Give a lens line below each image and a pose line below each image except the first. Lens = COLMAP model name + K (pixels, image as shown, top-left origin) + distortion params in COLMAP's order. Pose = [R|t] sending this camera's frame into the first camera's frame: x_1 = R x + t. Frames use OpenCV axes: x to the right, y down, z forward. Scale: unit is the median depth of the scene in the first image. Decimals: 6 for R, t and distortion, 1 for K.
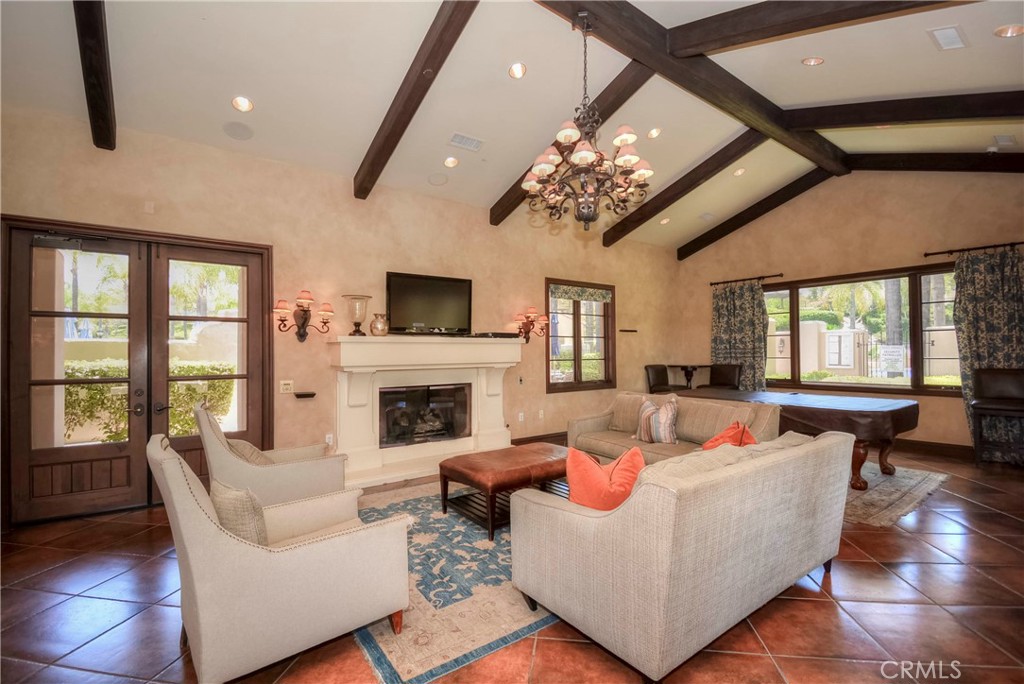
lens RADIAL K [[466.9, 0, 496.1], [0, 466.9, 341.0], [0, 0, 1]] dist [0.028731, -0.027913]
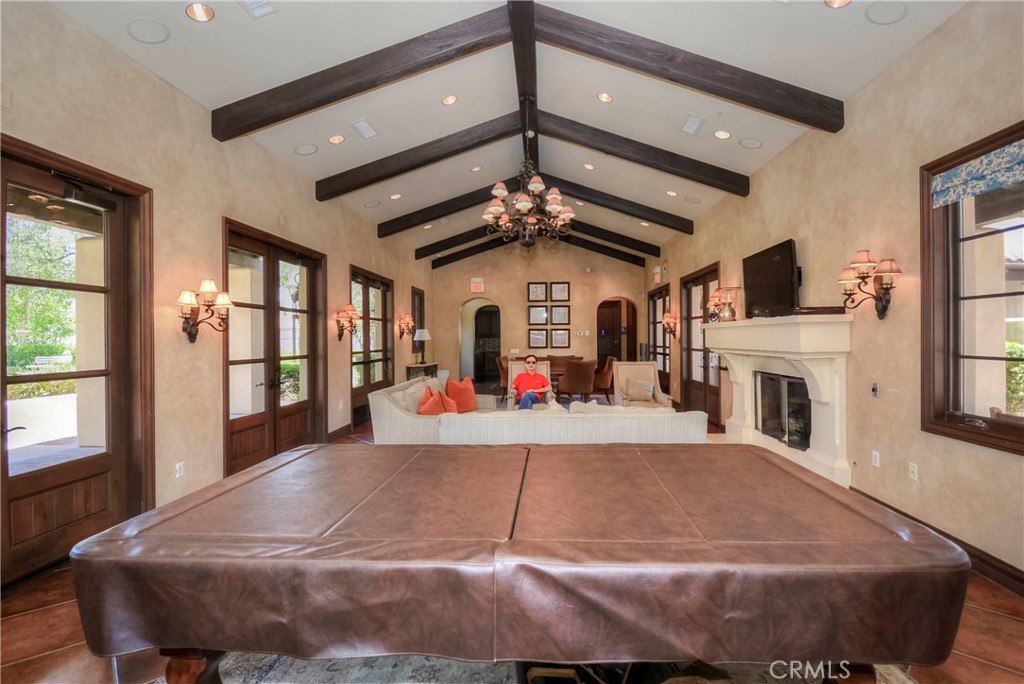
lens RADIAL K [[466.9, 0, 496.1], [0, 466.9, 341.0], [0, 0, 1]] dist [0.028731, -0.027913]
pose [[-0.694095, 0.022482, -0.719532, 0.756666], [0.031731, 0.999496, 0.000621, 0.015294], [0.719184, -0.022401, -0.694459, 1.092669]]
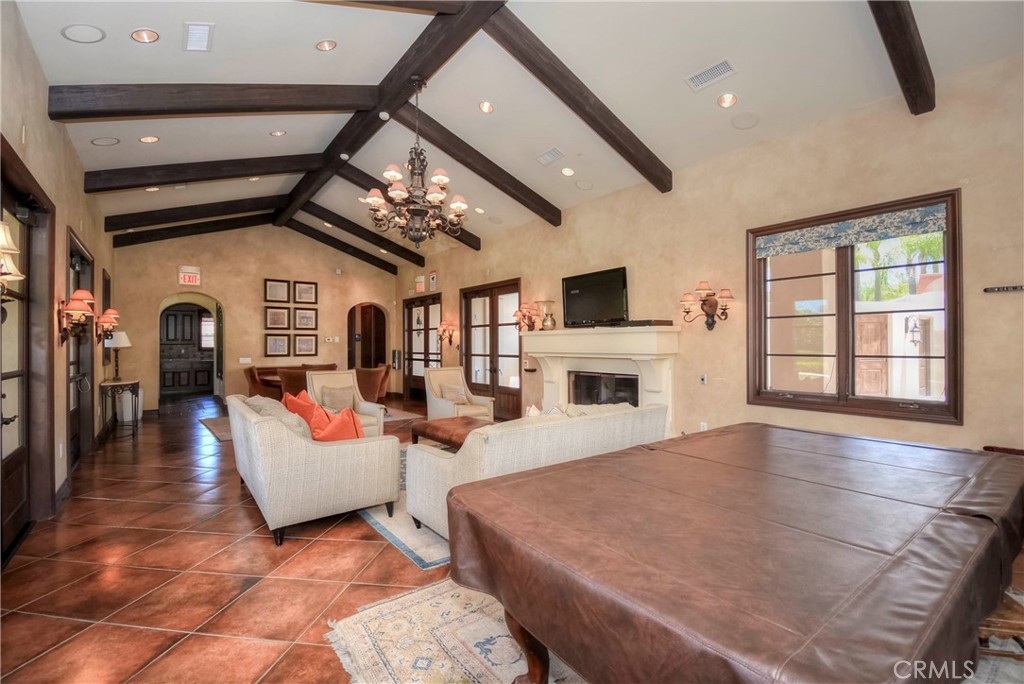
lens RADIAL K [[466.9, 0, 496.1], [0, 466.9, 341.0], [0, 0, 1]] dist [0.028731, -0.027913]
pose [[-0.062691, 0.007566, -0.998004, 0.857819], [0.027909, 0.999594, 0.005825, 0.008375], [0.997643, -0.027488, -0.062877, 0.734660]]
